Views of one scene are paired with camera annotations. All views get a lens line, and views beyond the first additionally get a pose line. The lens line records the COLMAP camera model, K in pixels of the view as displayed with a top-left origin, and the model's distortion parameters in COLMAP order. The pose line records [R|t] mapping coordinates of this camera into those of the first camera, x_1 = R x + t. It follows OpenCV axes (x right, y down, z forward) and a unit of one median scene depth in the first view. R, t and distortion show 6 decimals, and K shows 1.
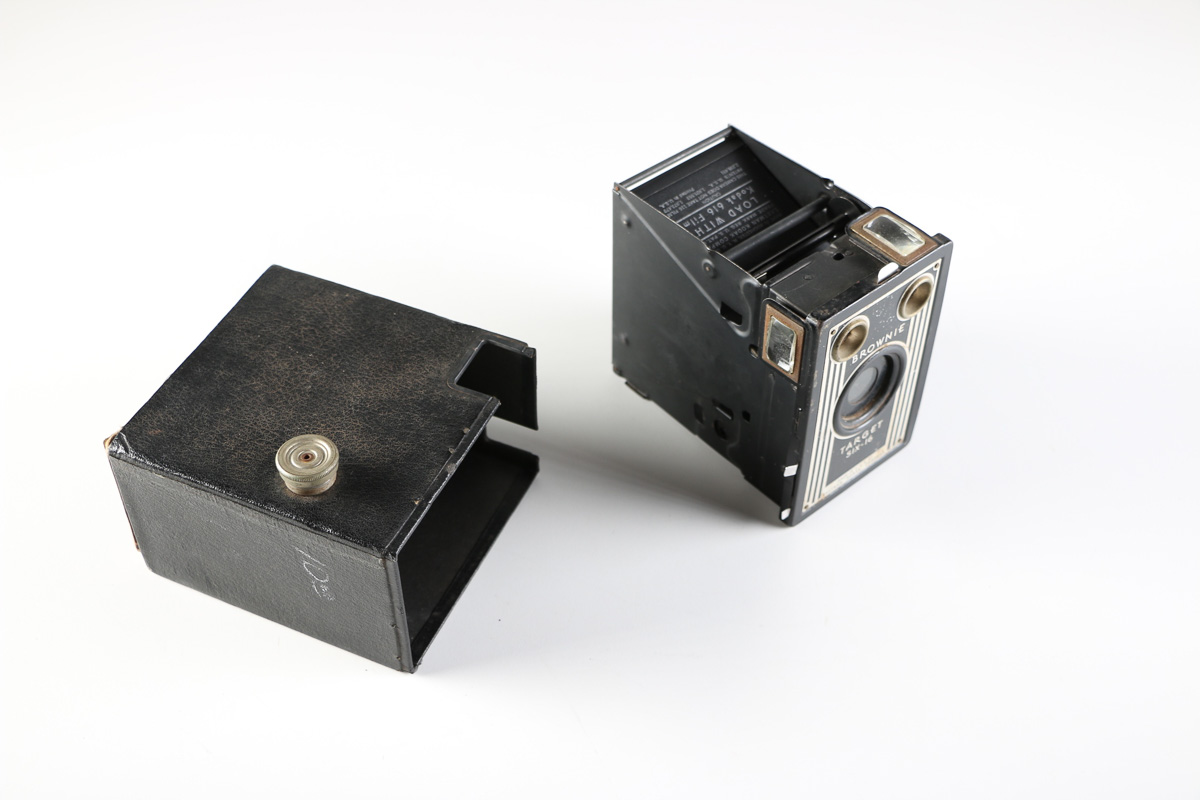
lens RADIAL K [[1566.5, 0, 600.0], [0, 1566.5, 400.0], [0, 0, 1]] dist [-0.020981, -0.014480]
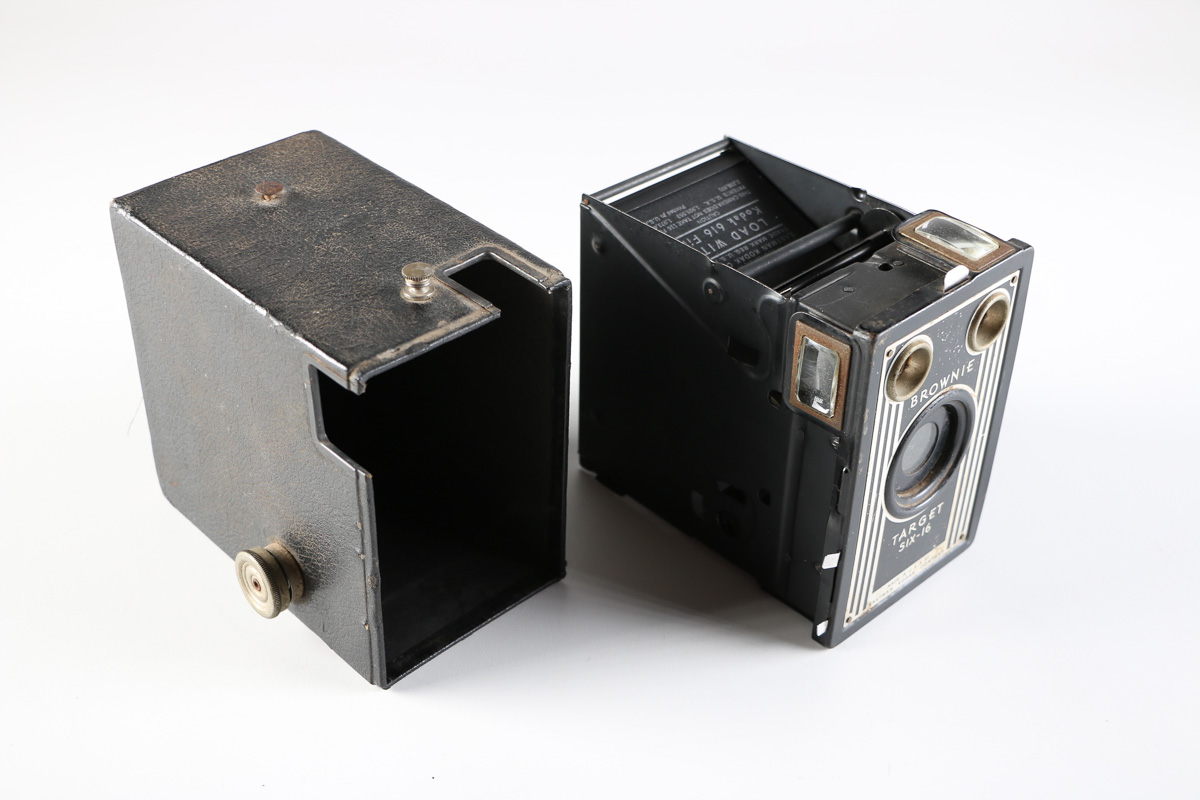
lens RADIAL K [[1566.5, 0, 600.0], [0, 1566.5, 400.0], [0, 0, 1]] dist [-0.020981, -0.014480]
pose [[0.998881, -0.010815, 0.046048, -0.018888], [0.018888, 0.983727, -0.178674, 0.097772], [-0.043367, 0.179344, 0.982830, 0.264511]]
